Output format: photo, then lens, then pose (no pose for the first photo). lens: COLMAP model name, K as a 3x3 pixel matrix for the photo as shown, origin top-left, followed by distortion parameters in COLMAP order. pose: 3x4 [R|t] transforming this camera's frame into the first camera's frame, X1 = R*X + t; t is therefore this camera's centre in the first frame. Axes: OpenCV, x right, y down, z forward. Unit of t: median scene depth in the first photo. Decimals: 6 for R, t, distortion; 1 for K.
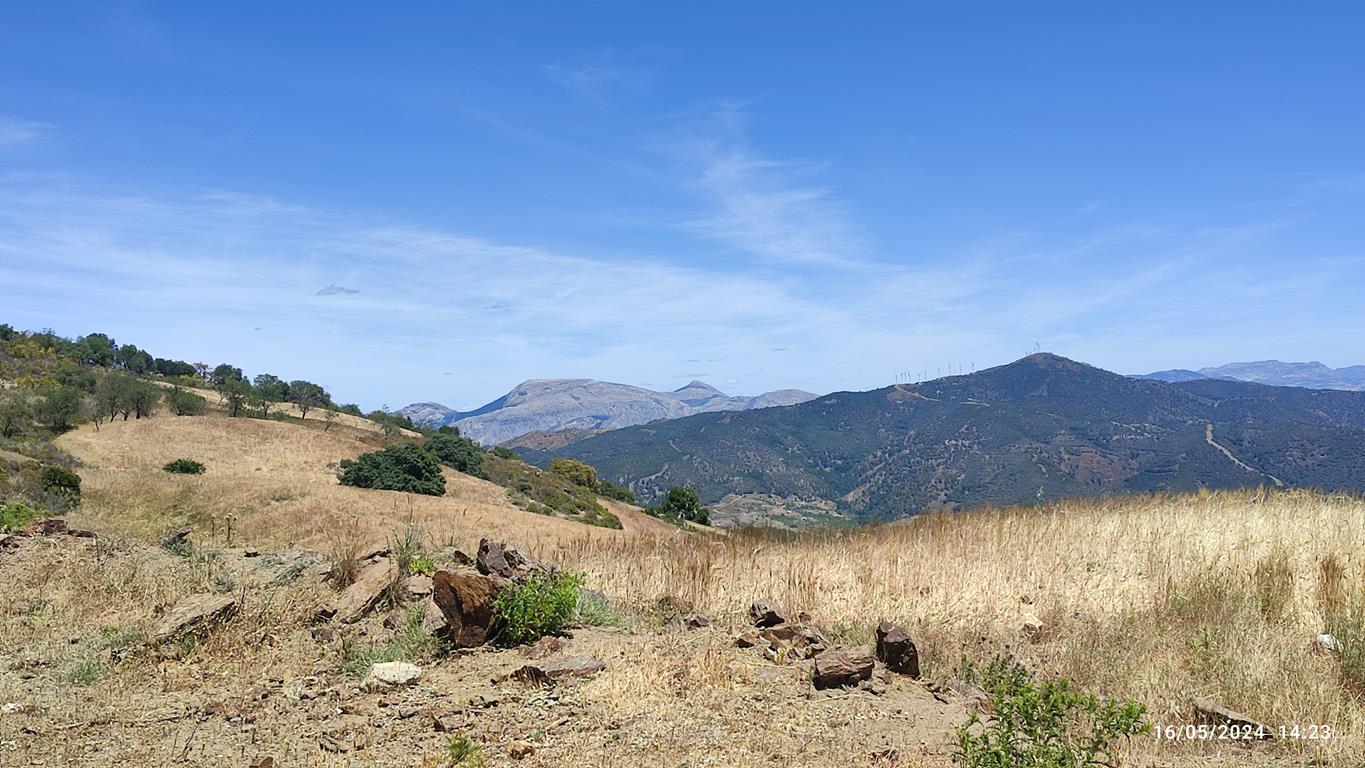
lens RADIAL K [[1501.9, 0, 683.3], [0, 1501.9, 384.4], [0, 0, 1]] dist [0.073004, 0.000000]
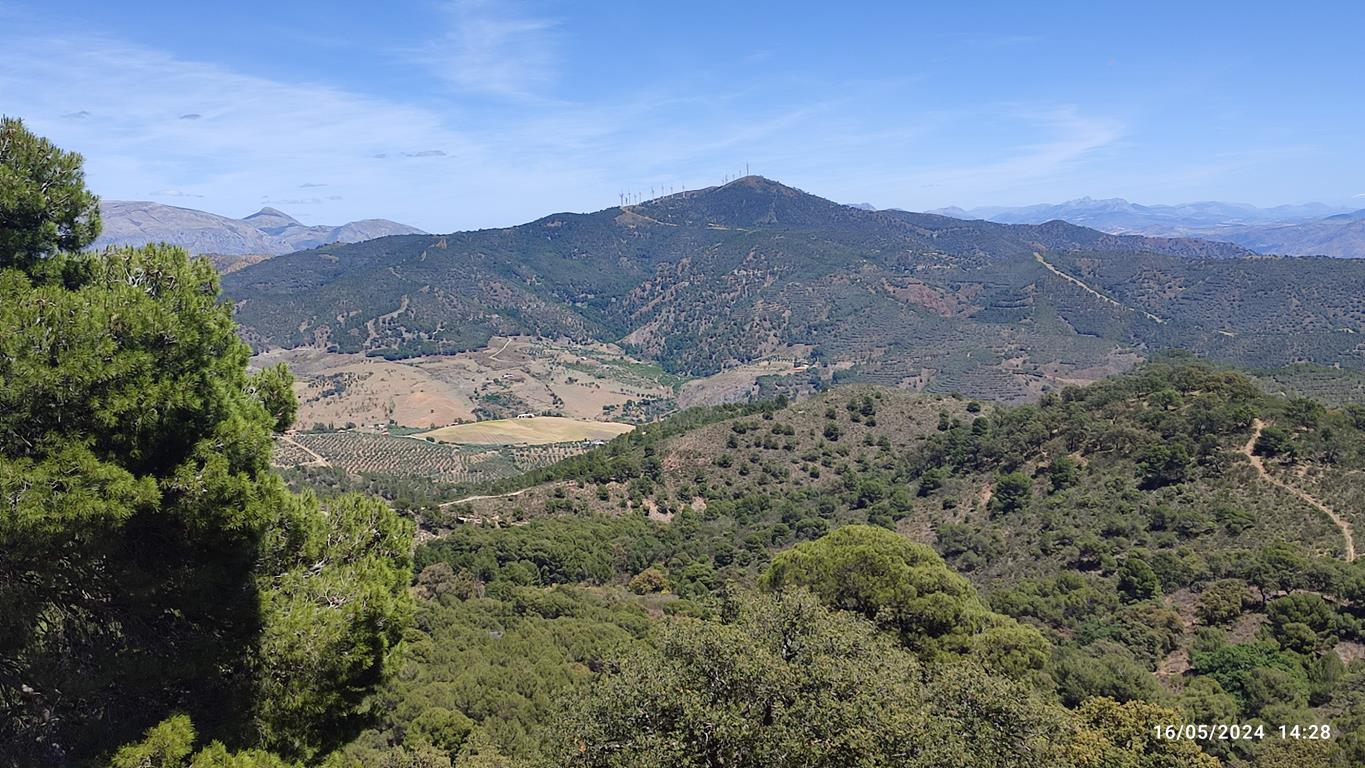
lens RADIAL K [[1501.9, 0, 681.6], [0, 1501.9, 384.8], [0, 0, 1]] dist [0.073004, 0.000000]
pose [[0.952277, -0.016072, 0.304812, -0.090894], [-0.016676, 0.994382, 0.104532, 0.011533], [-0.304779, -0.104627, 0.946659, 0.178816]]
